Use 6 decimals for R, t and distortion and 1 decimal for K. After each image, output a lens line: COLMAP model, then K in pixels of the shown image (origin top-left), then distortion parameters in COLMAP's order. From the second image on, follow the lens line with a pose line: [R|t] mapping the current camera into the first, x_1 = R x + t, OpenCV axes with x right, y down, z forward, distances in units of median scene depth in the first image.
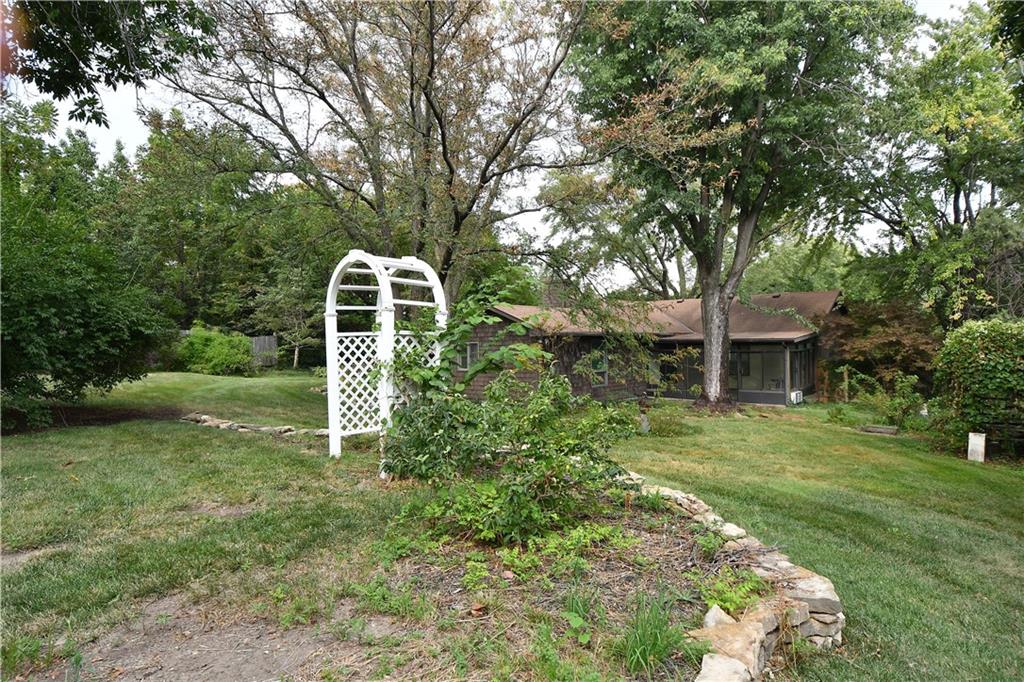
lens RADIAL K [[625.0, 0, 512.6], [0, 625.0, 344.4], [0, 0, 1]] dist [0.001604, -0.003333]
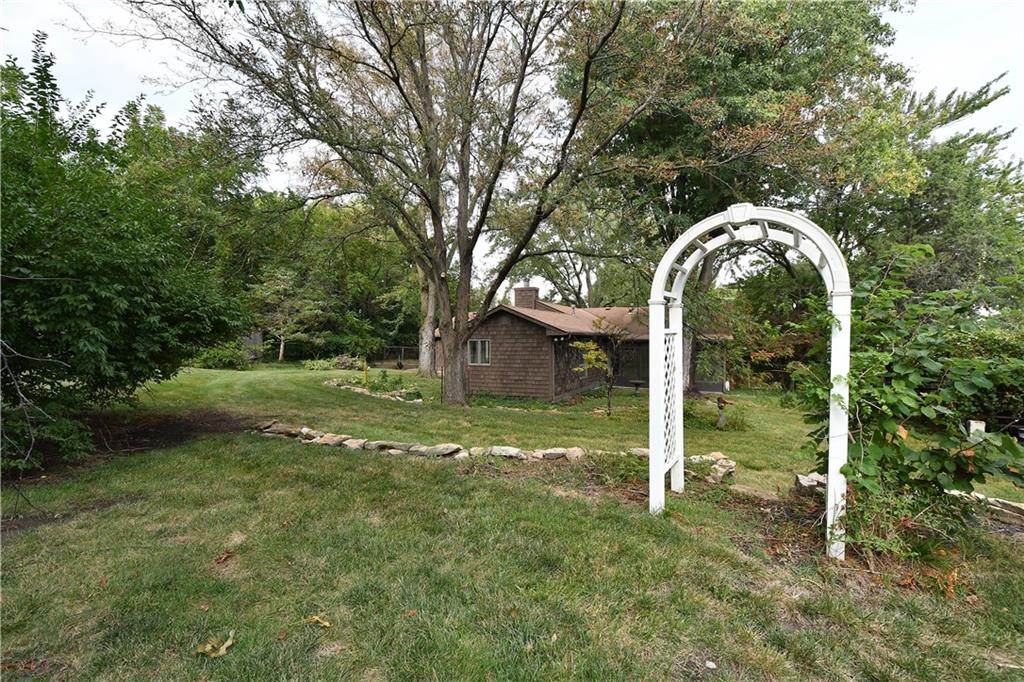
lens RADIAL K [[457.4, 0, 505.1], [0, 457.4, 339.5], [0, 0, 1]] dist [0.002639, -0.001793]
pose [[0.973618, 0.012637, 0.227833, -0.341293], [-0.012118, 0.999920, -0.003680, -0.001647], [-0.227861, 0.000822, 0.973693, 0.331542]]
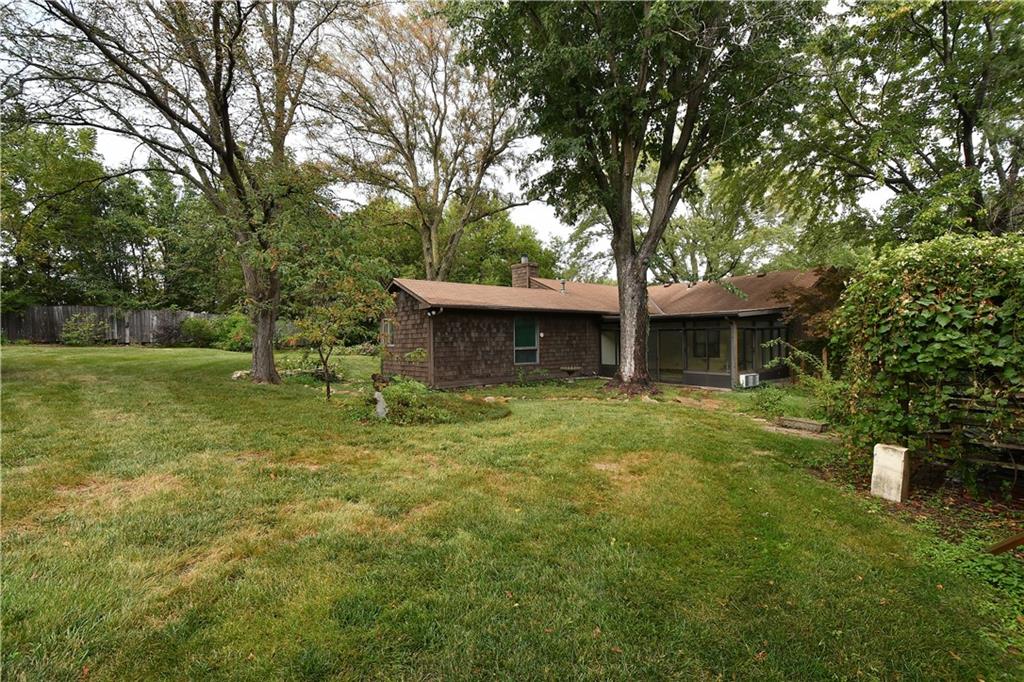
lens RADIAL K [[457.4, 0, 514.7], [0, 457.4, 344.2], [0, 0, 1]] dist [0.002639, -0.001793]
pose [[0.971573, 0.004101, -0.236704, 0.506570], [-0.002028, 0.999957, 0.008998, 0.050949], [0.236731, -0.008262, 0.971540, 0.527261]]
